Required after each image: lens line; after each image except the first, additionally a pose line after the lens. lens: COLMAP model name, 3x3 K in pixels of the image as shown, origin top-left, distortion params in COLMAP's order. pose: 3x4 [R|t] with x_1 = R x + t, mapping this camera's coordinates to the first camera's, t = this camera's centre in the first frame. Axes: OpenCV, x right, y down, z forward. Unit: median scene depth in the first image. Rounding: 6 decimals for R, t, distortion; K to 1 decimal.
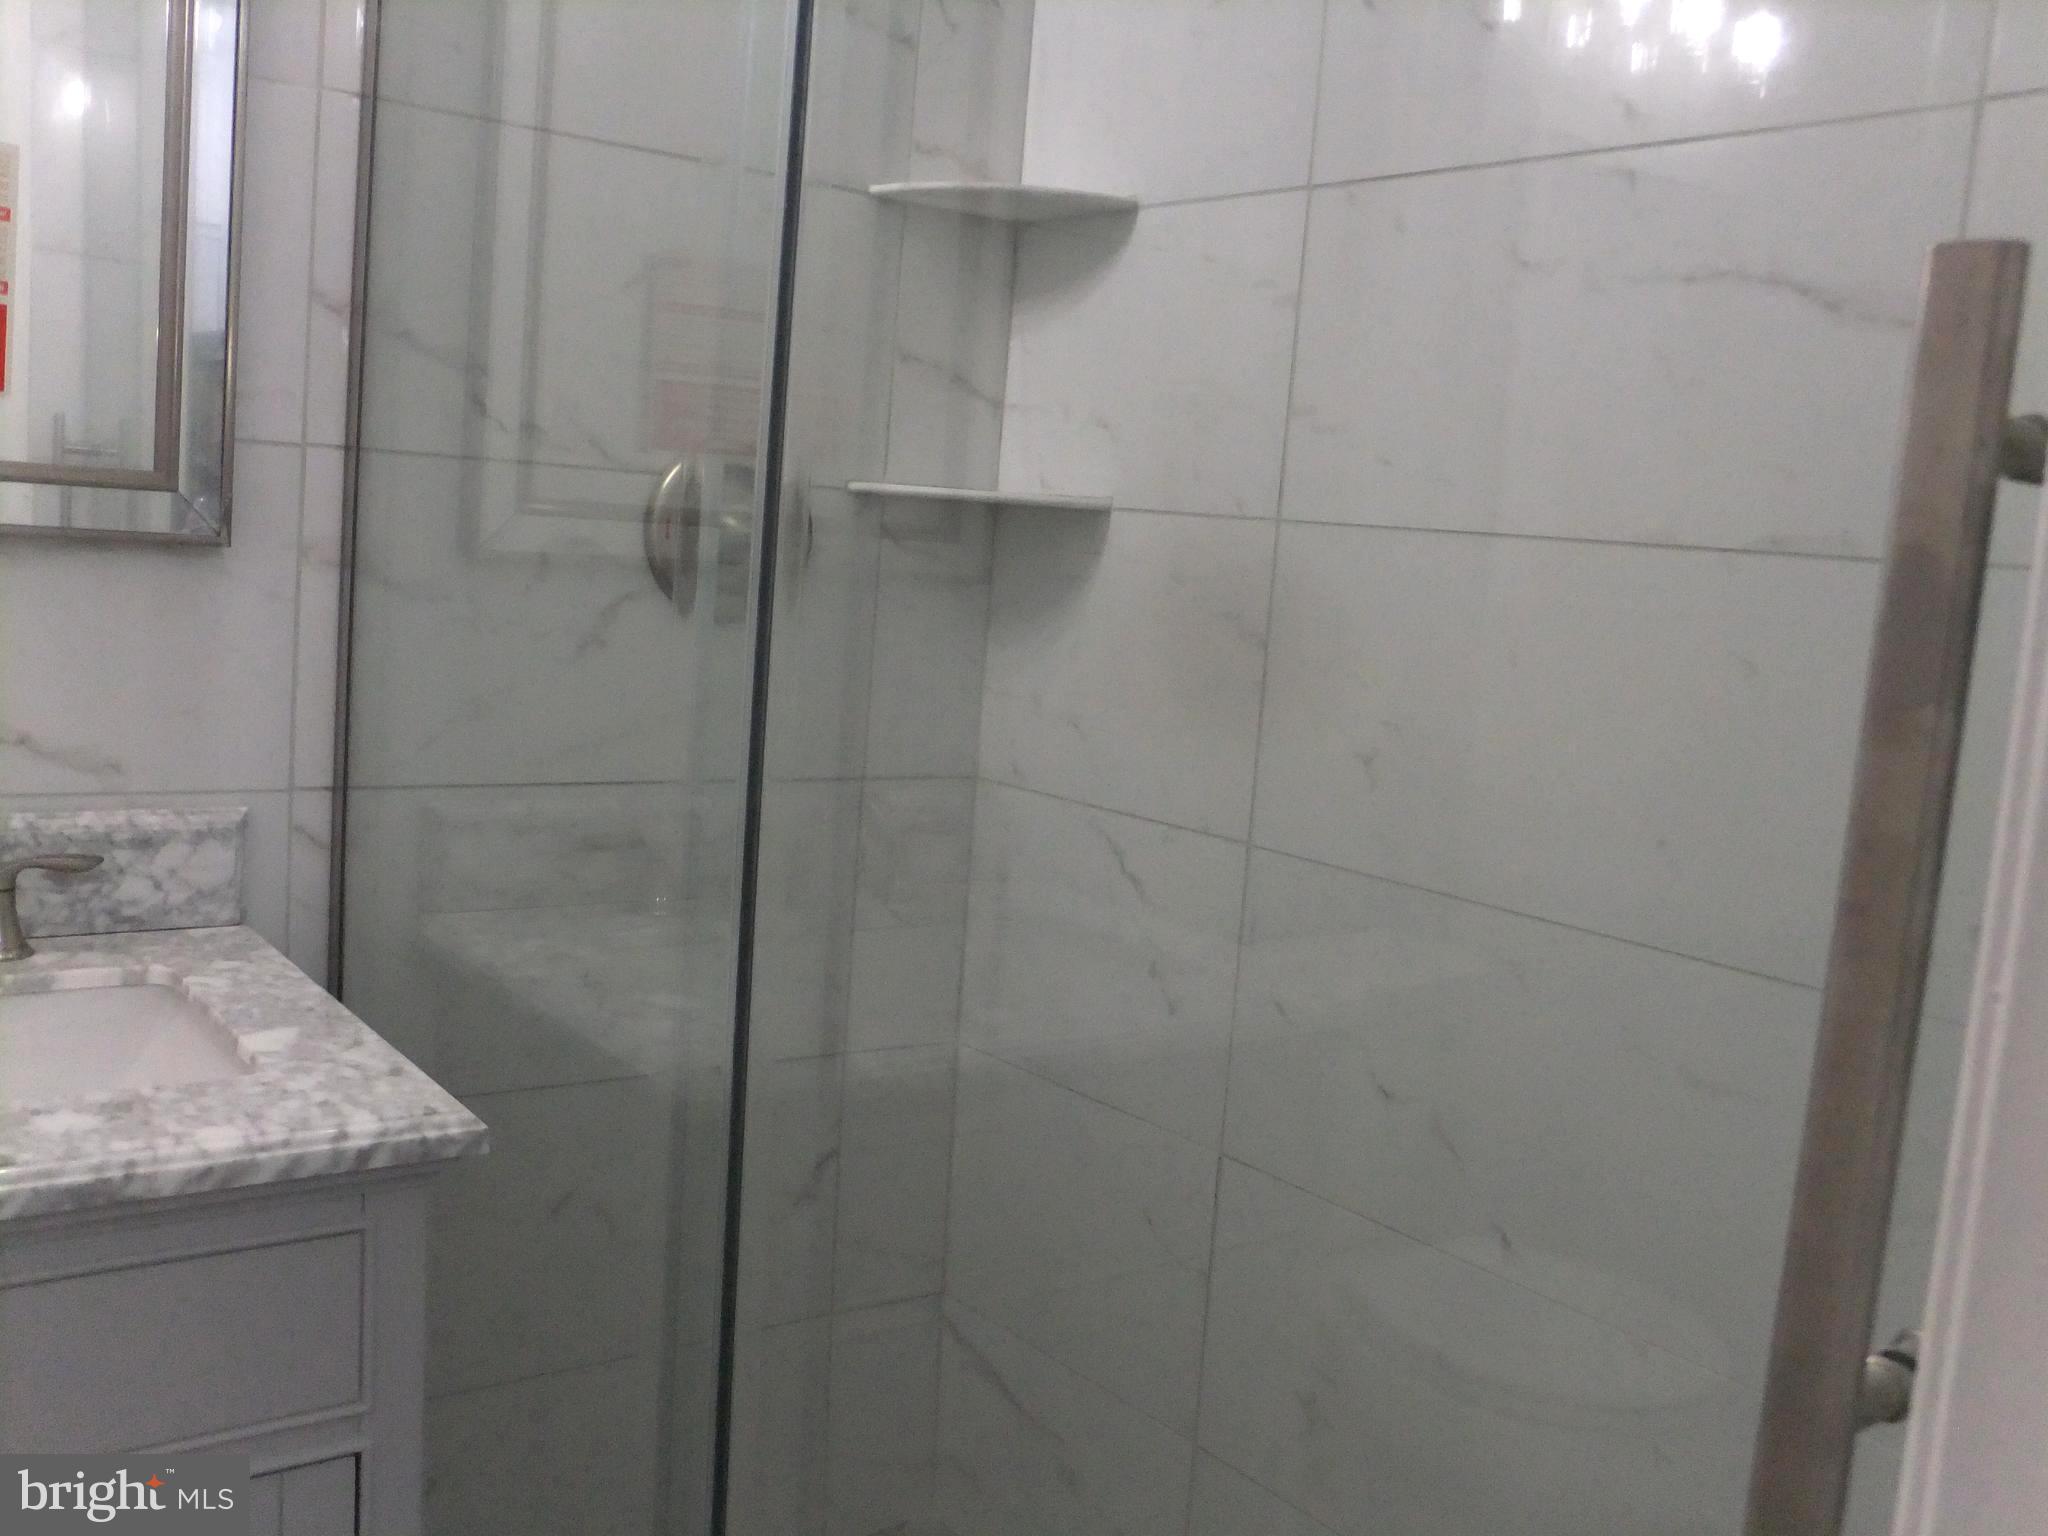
lens RADIAL K [[1853.3, 0, 1024.3], [0, 1853.3, 760.6], [0, 0, 1]] dist [-0.134151, 0.162927]
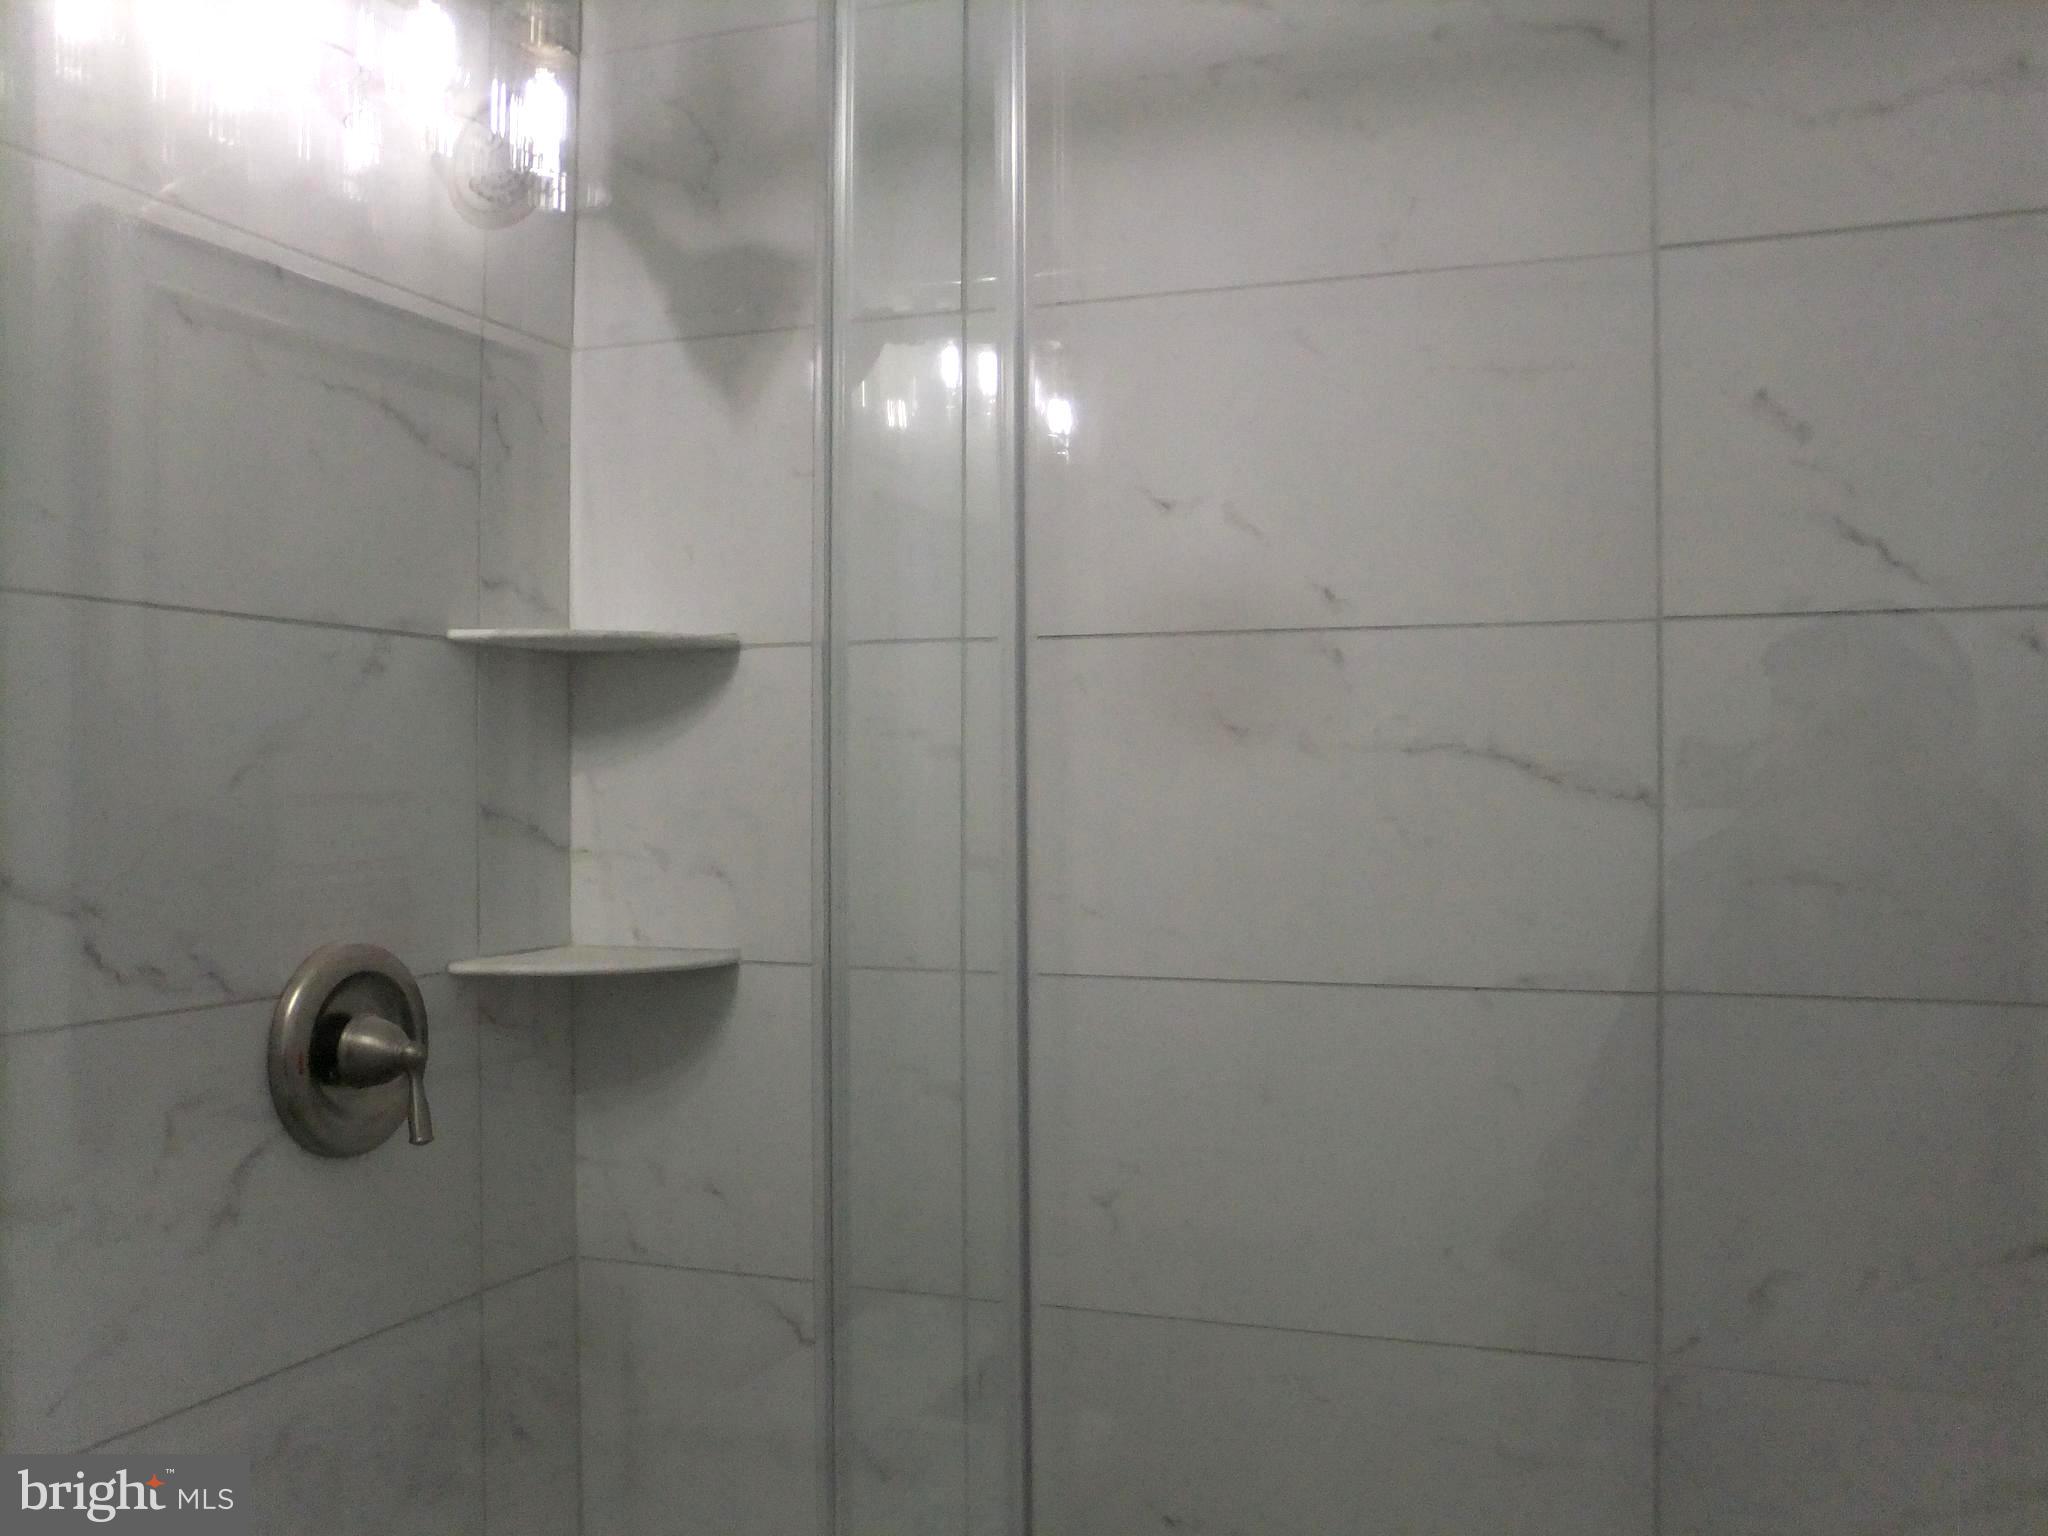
lens RADIAL K [[1853.3, 0, 1019.9], [0, 1853.3, 779.7], [0, 0, 1]] dist [-0.134151, 0.162927]
pose [[0.846396, -0.076644, 0.527009, -0.328785], [0.130588, 0.989247, -0.065862, -0.150182], [-0.516294, 0.124566, 0.847304, 0.115363]]
